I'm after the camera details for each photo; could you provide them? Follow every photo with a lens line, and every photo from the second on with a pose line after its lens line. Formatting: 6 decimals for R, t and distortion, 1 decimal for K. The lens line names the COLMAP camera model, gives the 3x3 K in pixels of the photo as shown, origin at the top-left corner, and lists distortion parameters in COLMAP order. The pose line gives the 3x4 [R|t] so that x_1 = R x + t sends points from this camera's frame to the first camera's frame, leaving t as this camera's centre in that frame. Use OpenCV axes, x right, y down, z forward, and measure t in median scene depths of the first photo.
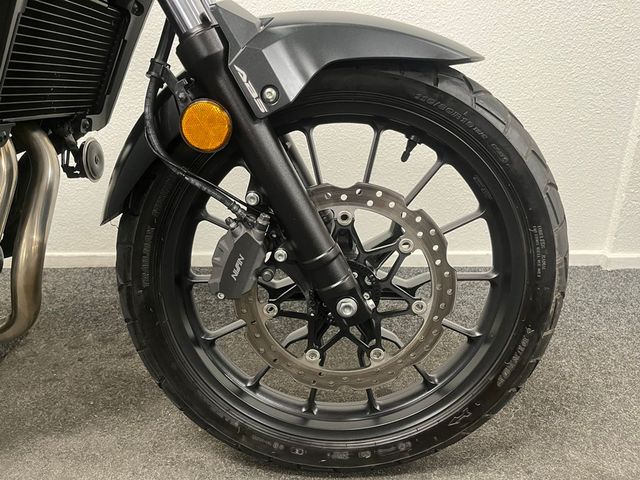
lens RADIAL K [[483.6, 0, 322.2], [0, 483.6, 238.1], [0, 0, 1]] dist [0.089488, -0.123532]
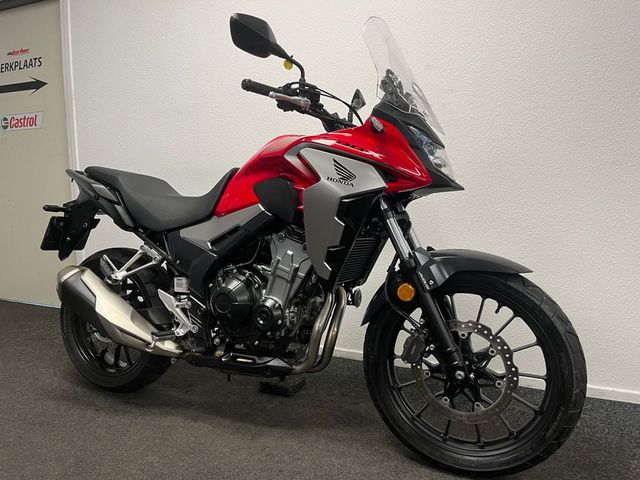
lens RADIAL K [[483.6, 0, 322.2], [0, 483.6, 238.1], [0, 0, 1]] dist [0.089488, -0.123532]
pose [[0.908919, 0.039218, -0.415124, 0.360576], [-0.147869, 0.961180, -0.232956, 0.142694], [0.389873, 0.273123, 0.879433, -1.324308]]
